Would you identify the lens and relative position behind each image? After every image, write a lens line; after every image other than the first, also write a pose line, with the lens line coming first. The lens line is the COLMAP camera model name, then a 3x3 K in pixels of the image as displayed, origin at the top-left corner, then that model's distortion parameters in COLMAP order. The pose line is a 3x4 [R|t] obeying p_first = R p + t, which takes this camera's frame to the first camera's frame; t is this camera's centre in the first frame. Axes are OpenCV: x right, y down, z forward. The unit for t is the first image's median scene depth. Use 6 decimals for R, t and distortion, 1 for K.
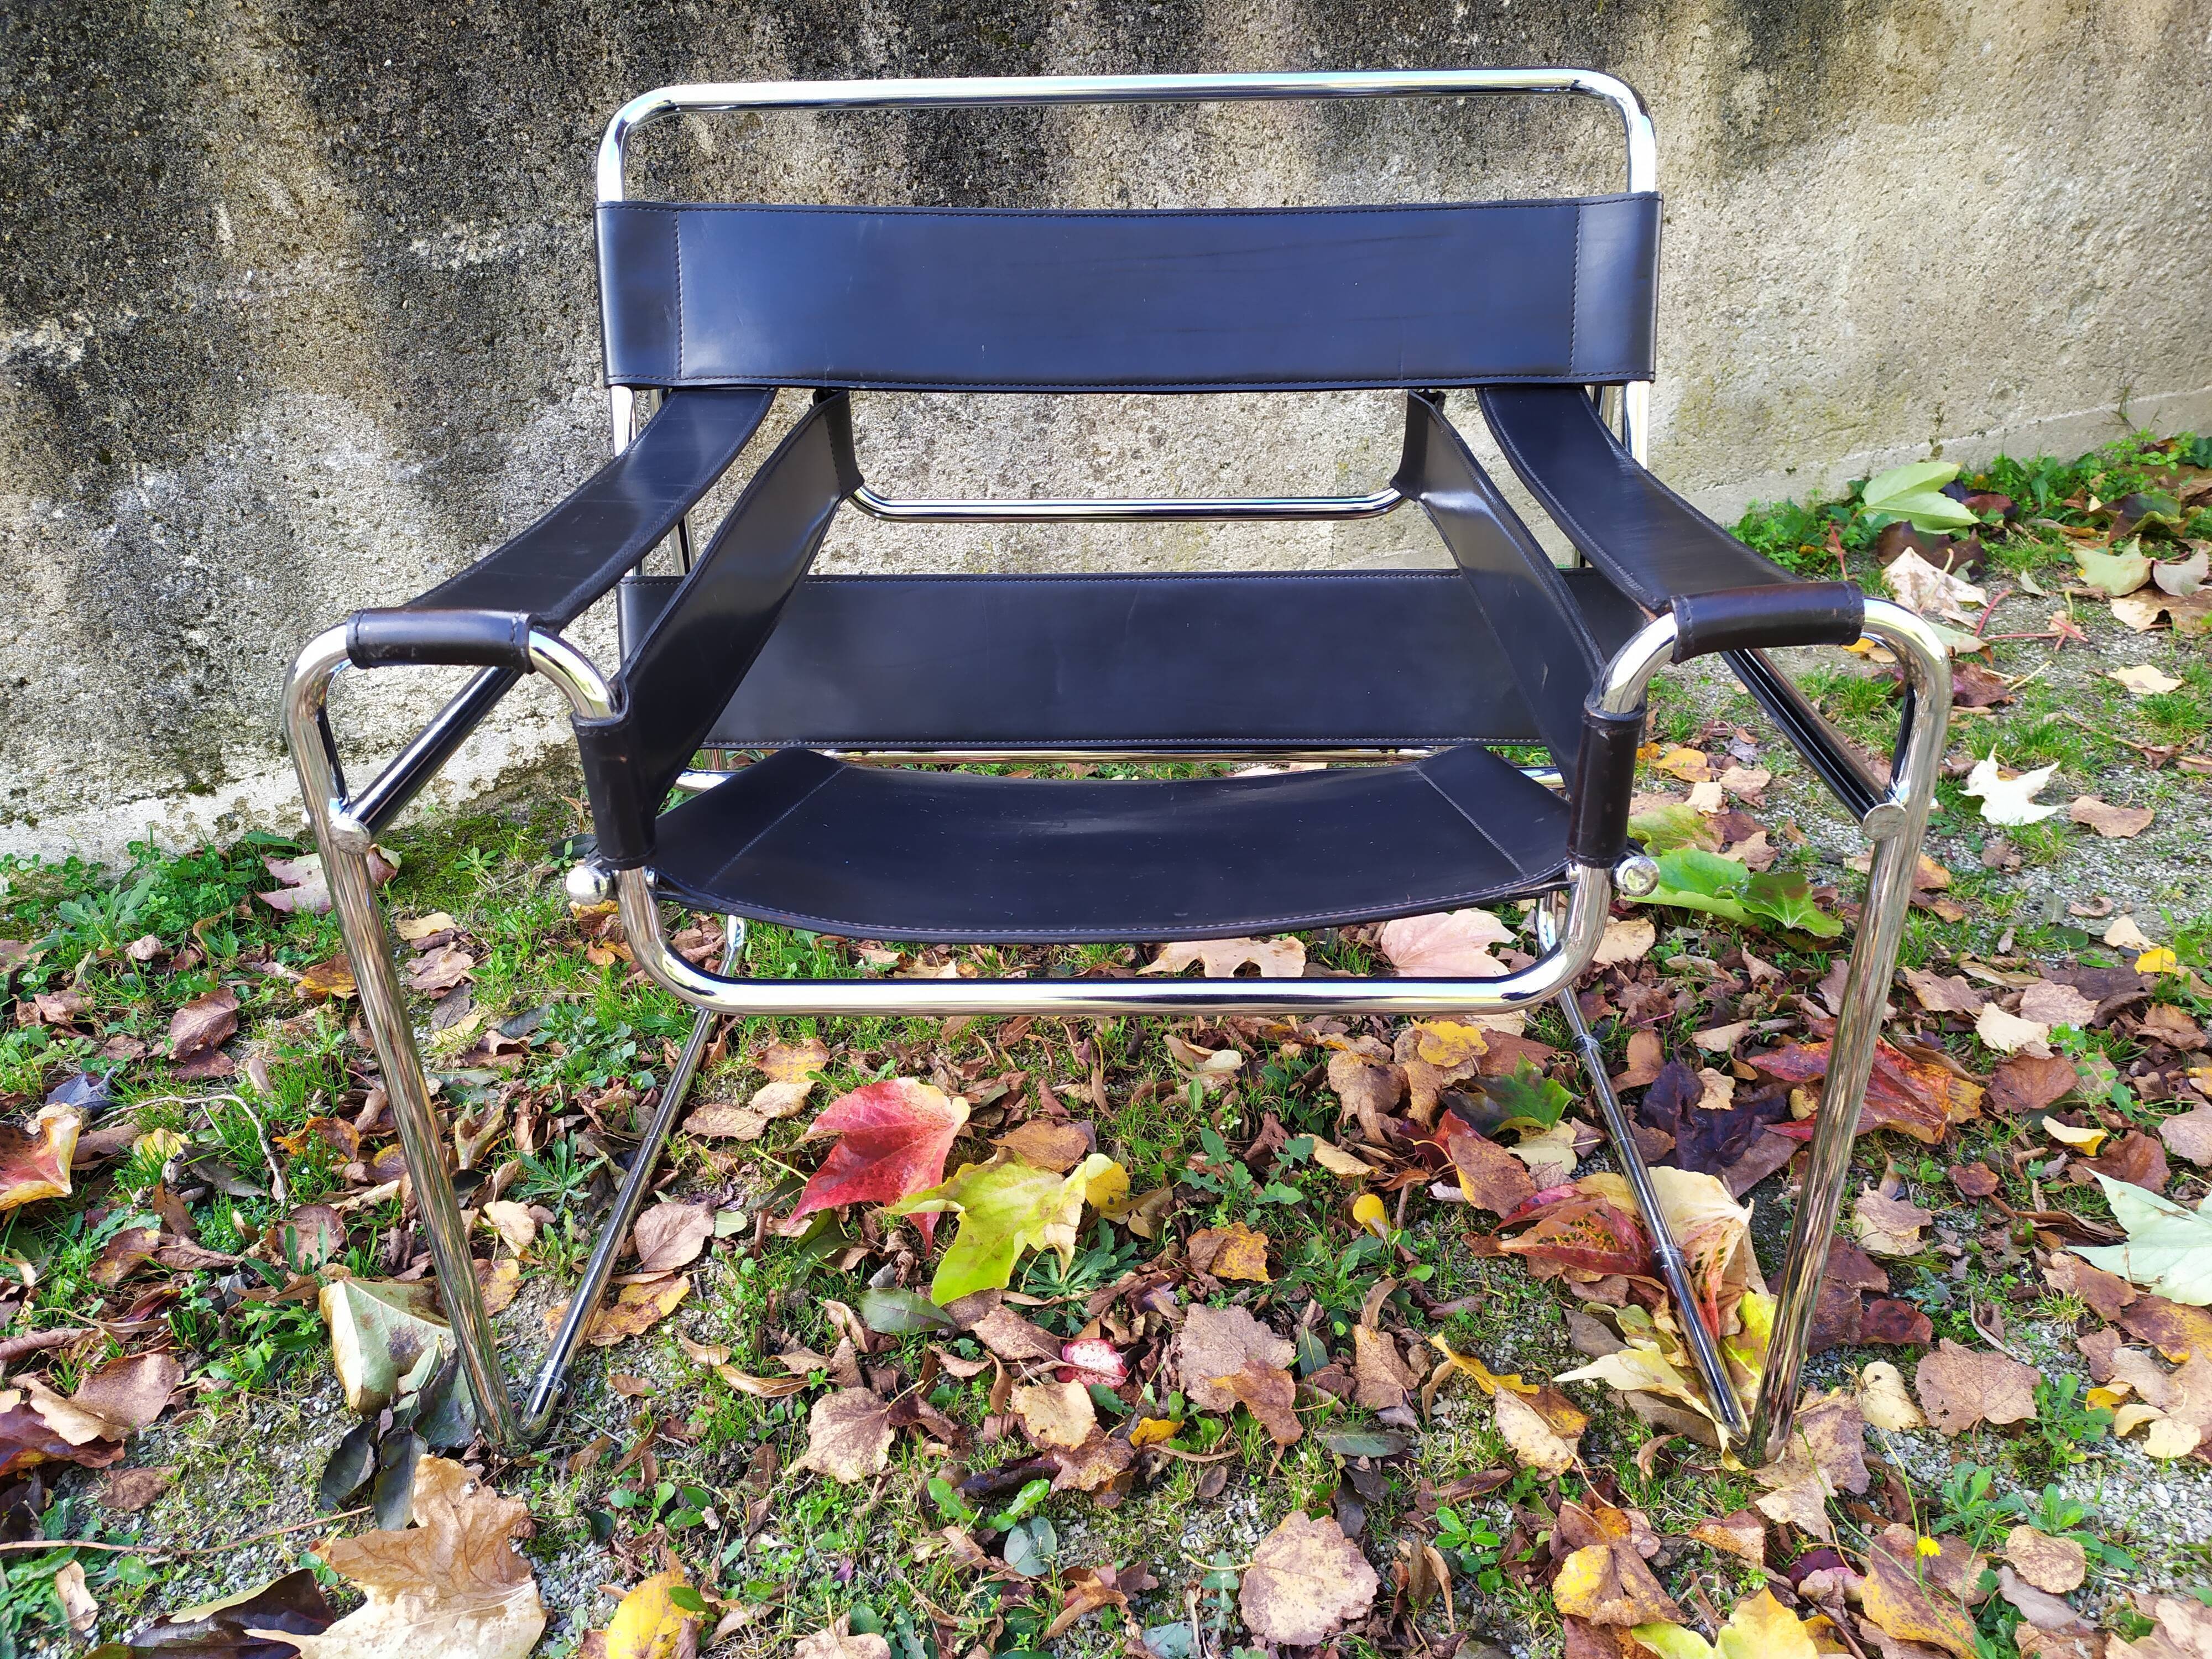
lens RADIAL K [[1651.4, 0, 1121.9], [0, 1651.4, 836.3], [0, 0, 1]] dist [0.067600, -0.073610]
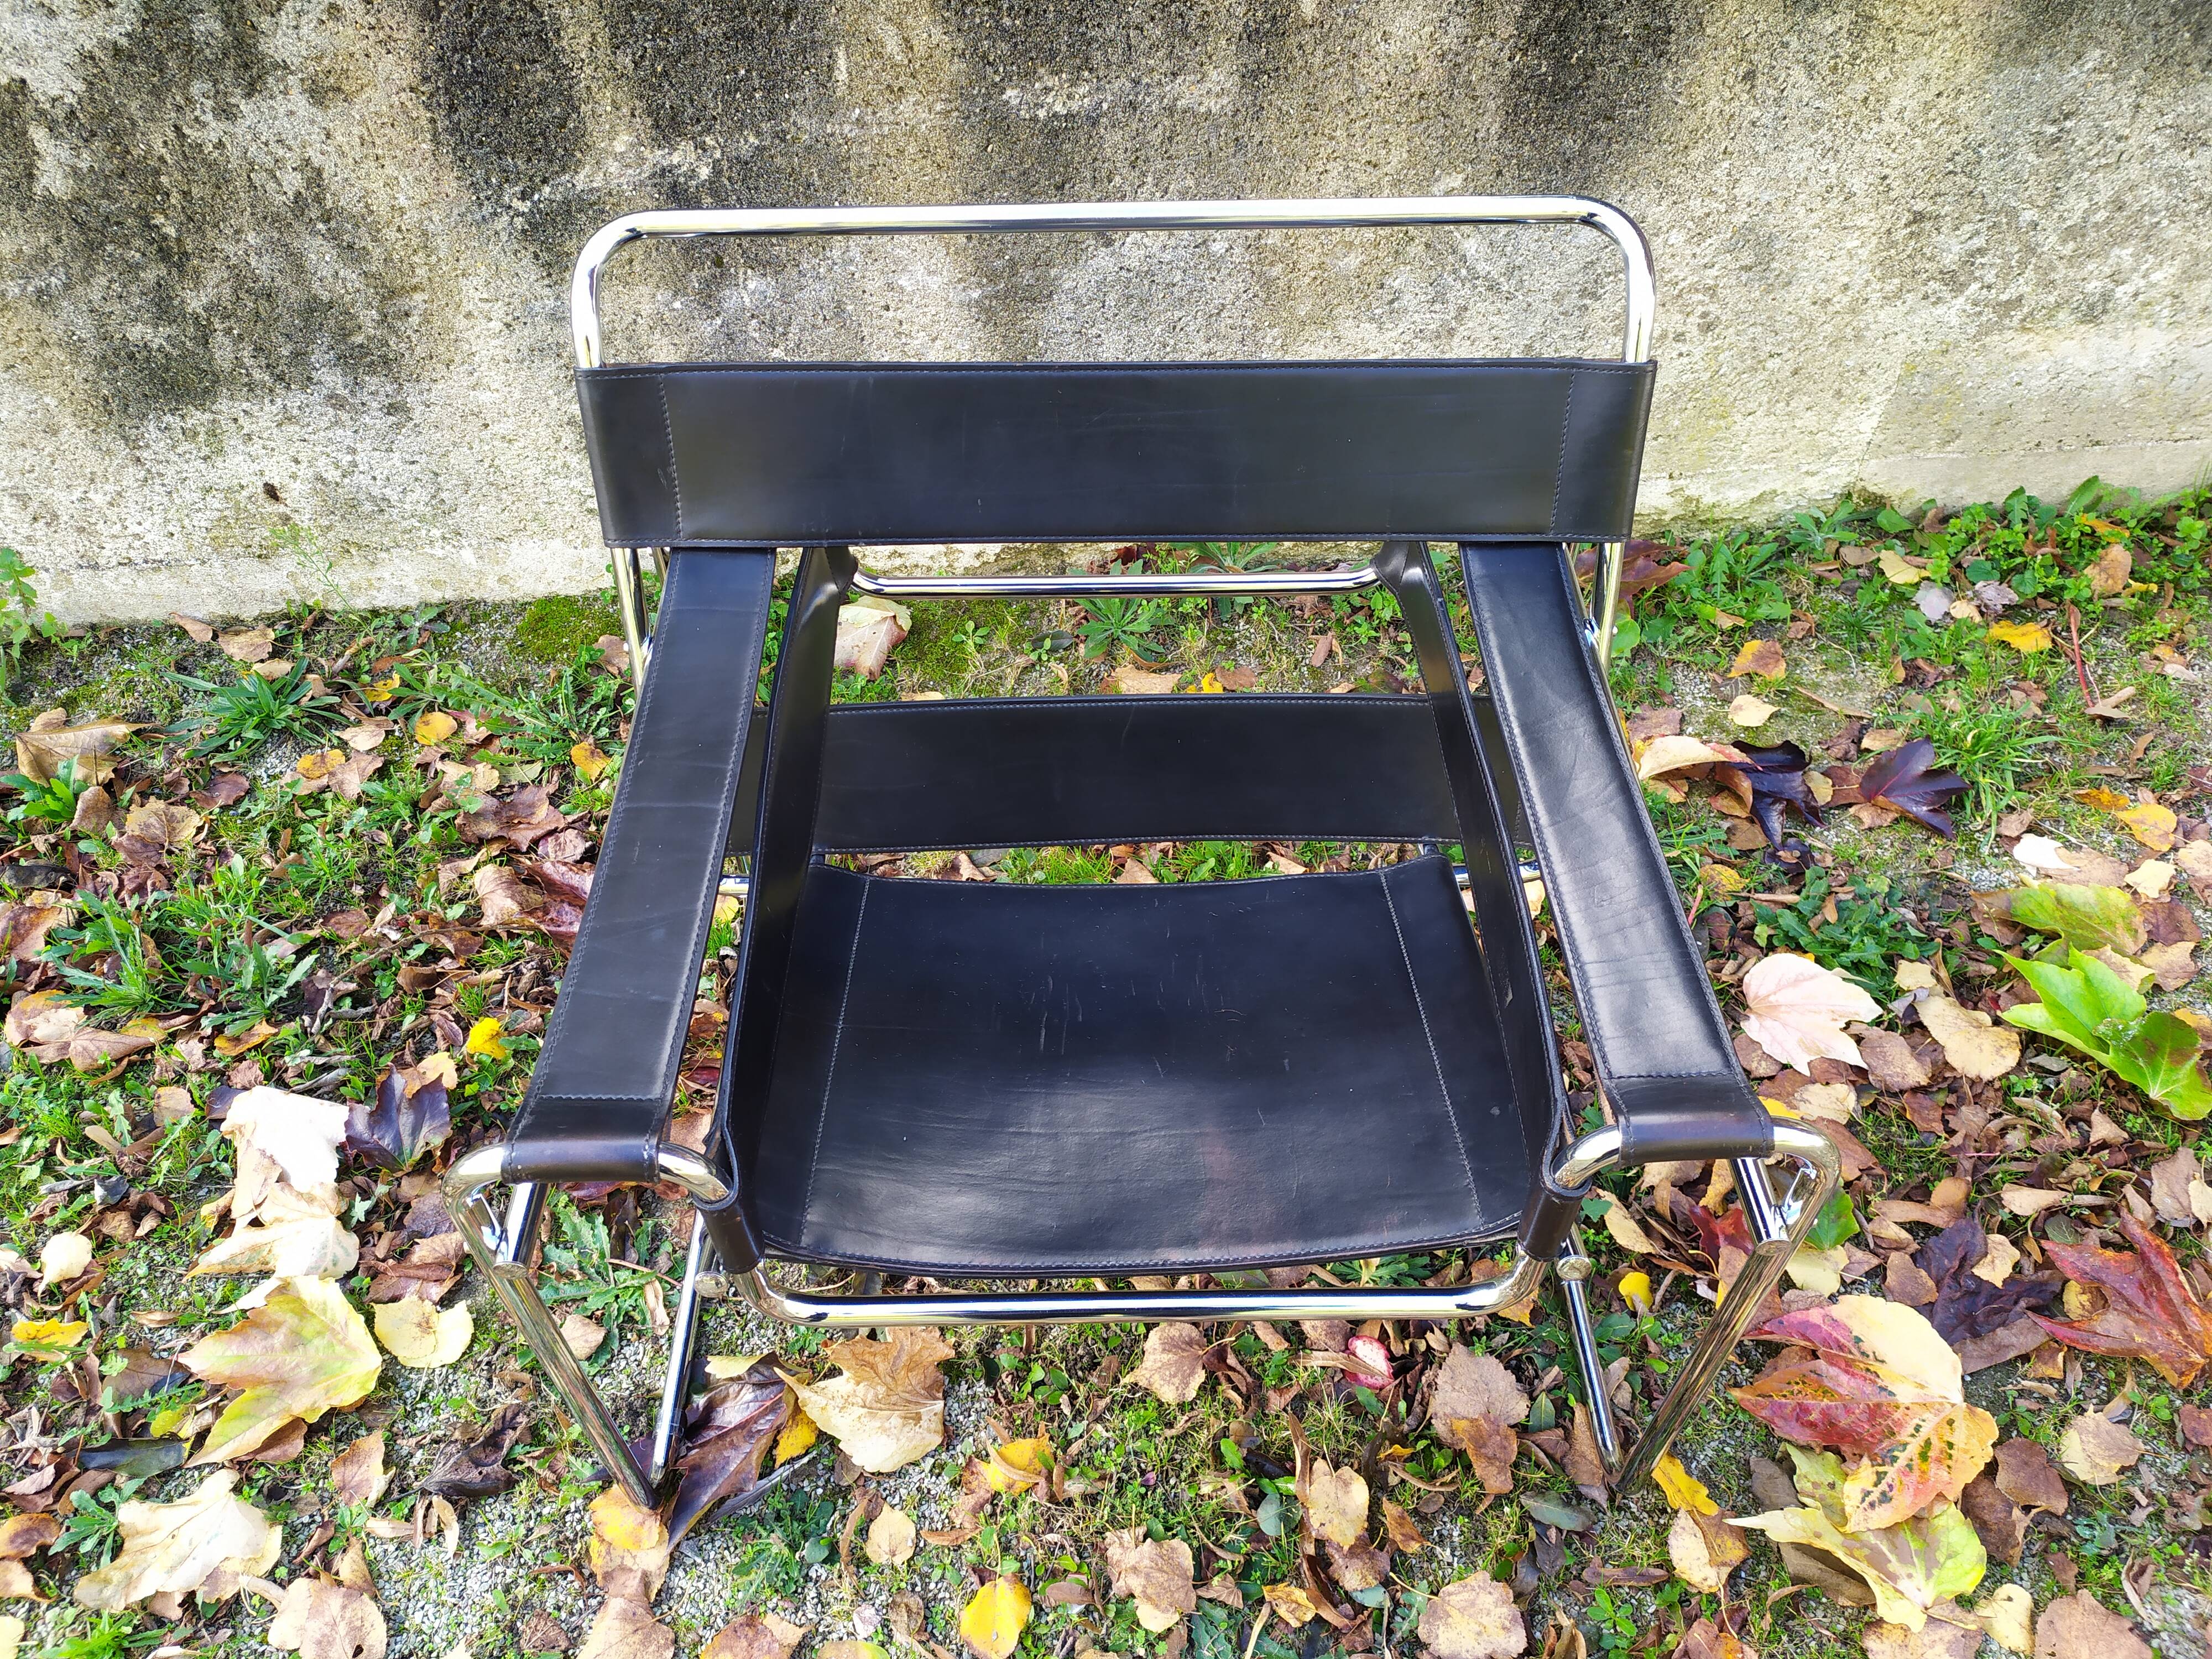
lens RADIAL K [[1651.4, 0, 1114.3], [0, 1651.4, 848.9], [0, 0, 1]] dist [0.067600, -0.073610]
pose [[0.943802, 0.269238, -0.191699, -0.044126], [-0.181071, 0.906426, 0.381581, -0.349935], [0.276498, -0.325426, 0.904238, -0.053367]]
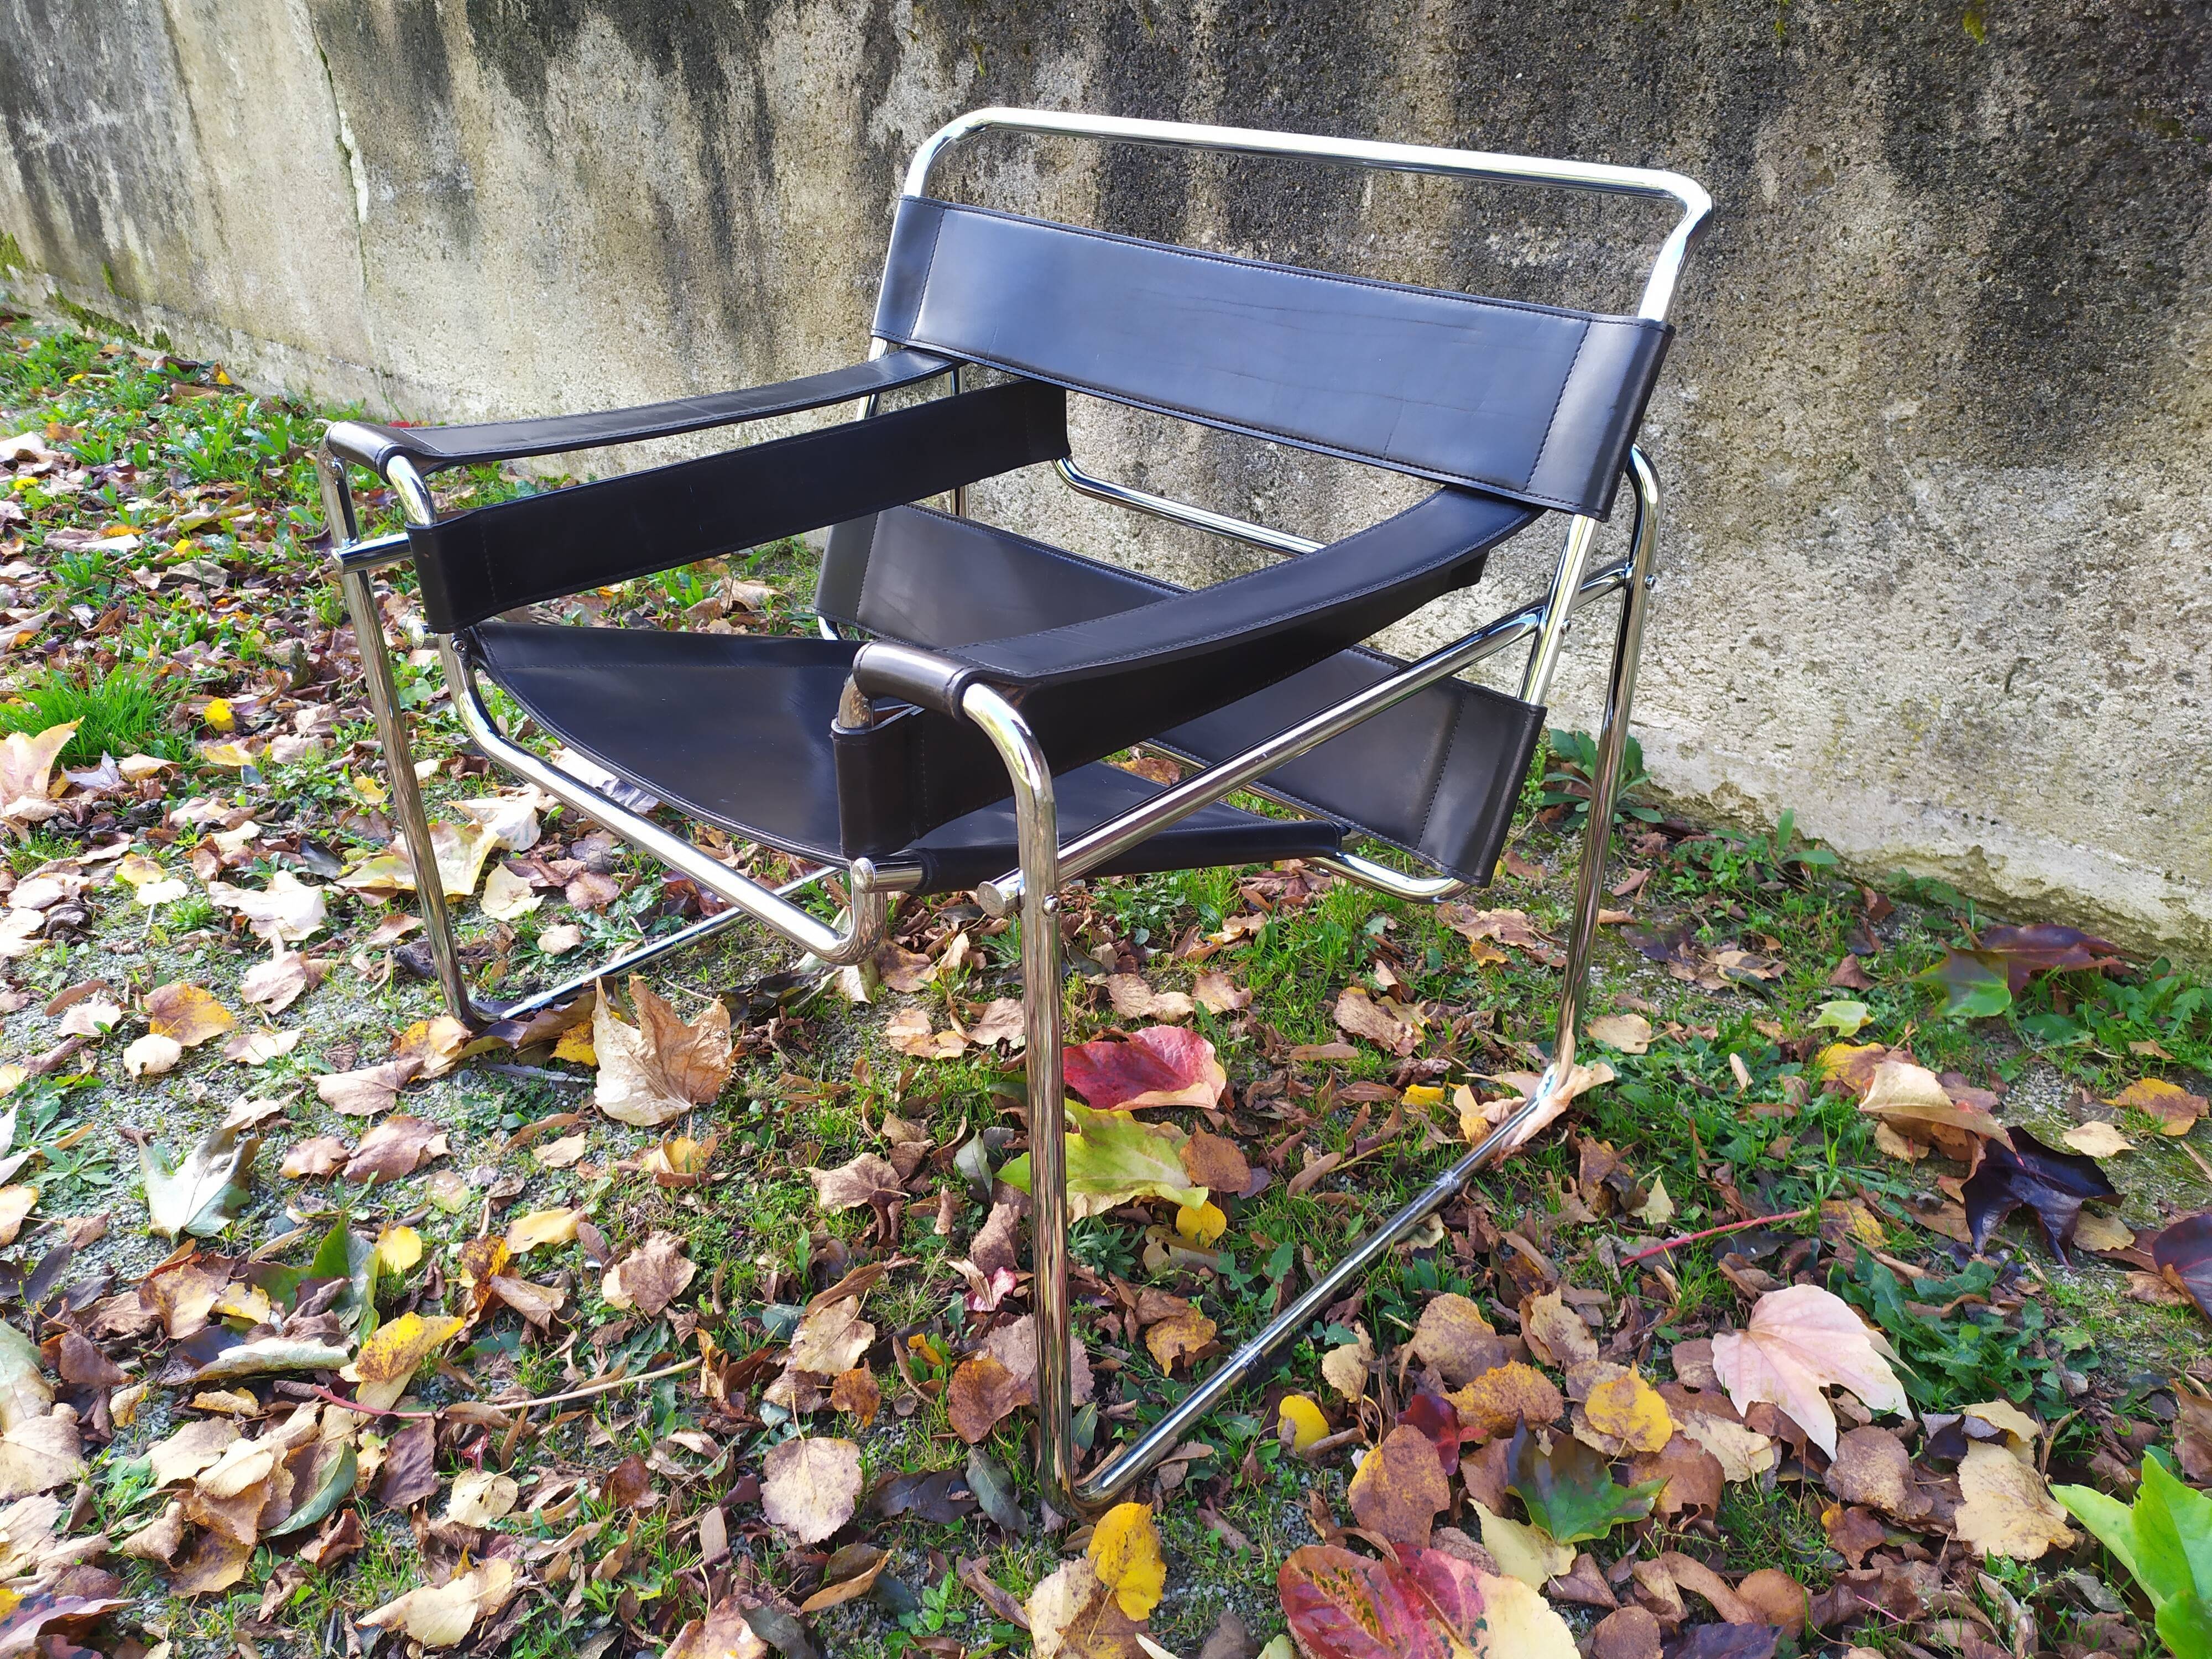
lens RADIAL K [[1651.4, 0, 1100.0], [0, 1651.4, 845.9], [0, 0, 1]] dist [0.067600, -0.073610]
pose [[0.439734, 0.467465, -0.766884, 0.532293], [-0.438962, 0.856798, 0.270571, -0.199775], [0.783547, 0.217654, 0.581963, 0.241021]]
